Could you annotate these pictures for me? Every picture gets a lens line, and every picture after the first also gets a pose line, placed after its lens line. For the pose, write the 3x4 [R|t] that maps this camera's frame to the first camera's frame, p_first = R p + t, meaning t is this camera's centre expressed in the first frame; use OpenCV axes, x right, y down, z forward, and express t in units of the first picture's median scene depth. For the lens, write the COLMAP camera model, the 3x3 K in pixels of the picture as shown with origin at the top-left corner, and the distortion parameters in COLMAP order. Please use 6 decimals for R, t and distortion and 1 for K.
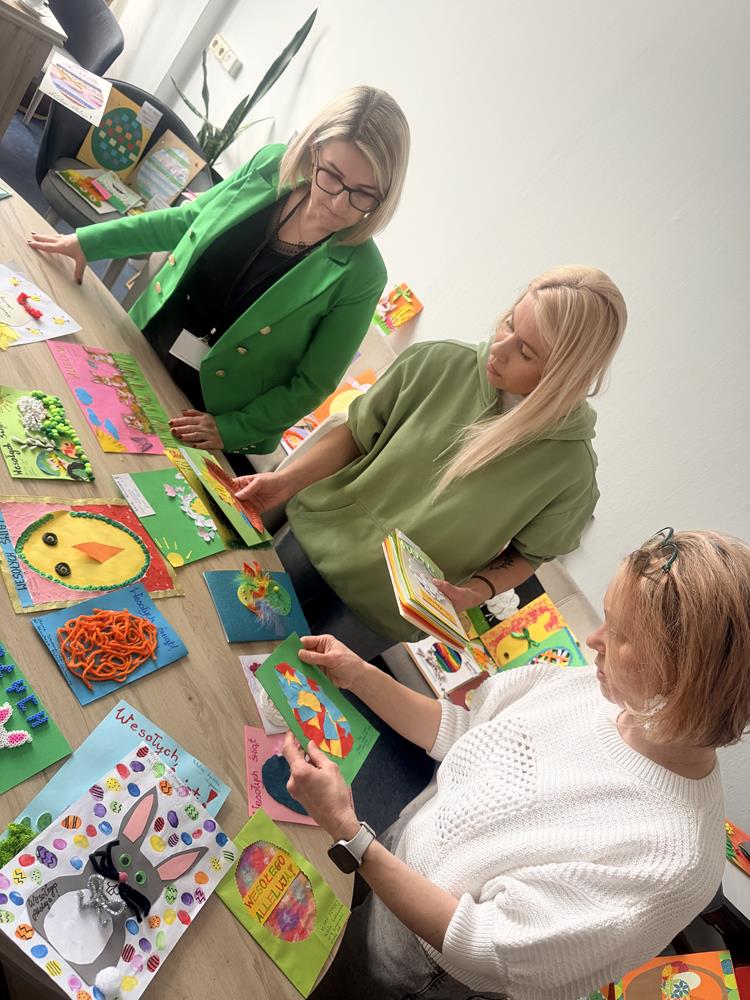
lens RADIAL K [[700.5, 0, 375.0], [0, 700.5, 500.0], [0, 0, 1]] dist [0.045099, -0.048155]
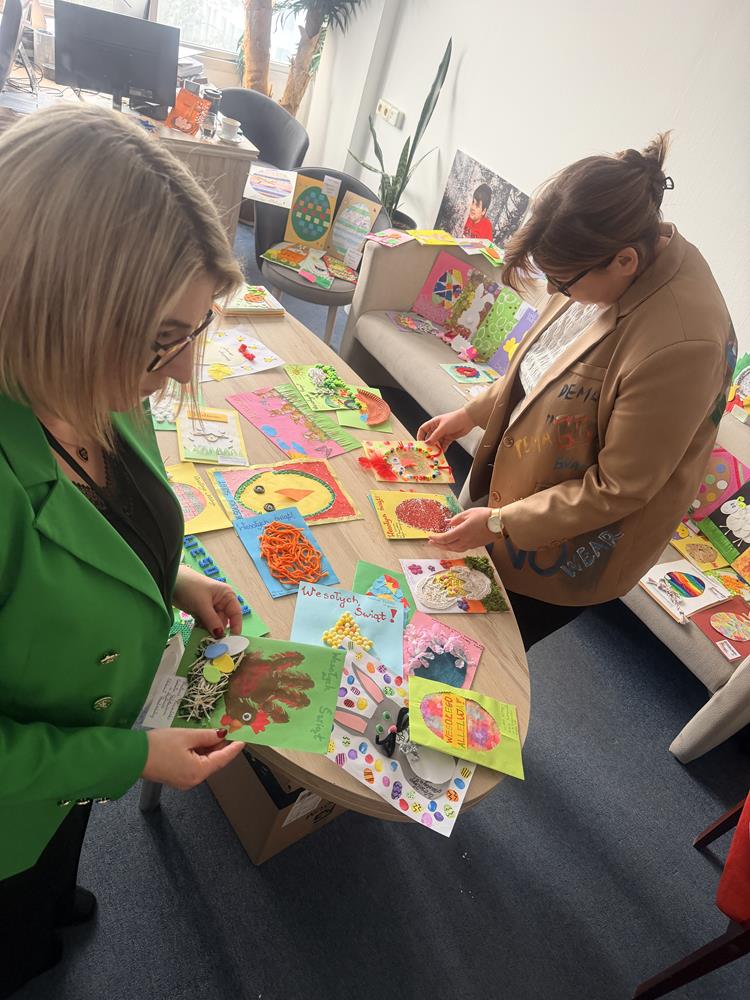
lens RADIAL K [[700.5, 0, 375.0], [0, 700.5, 500.0], [0, 0, 1]] dist [0.045099, -0.048155]
pose [[0.893486, -0.209881, -0.397029, 0.111872], [0.188116, 0.977687, -0.093490, 0.103237], [0.407792, 0.008844, 0.913032, -0.053988]]
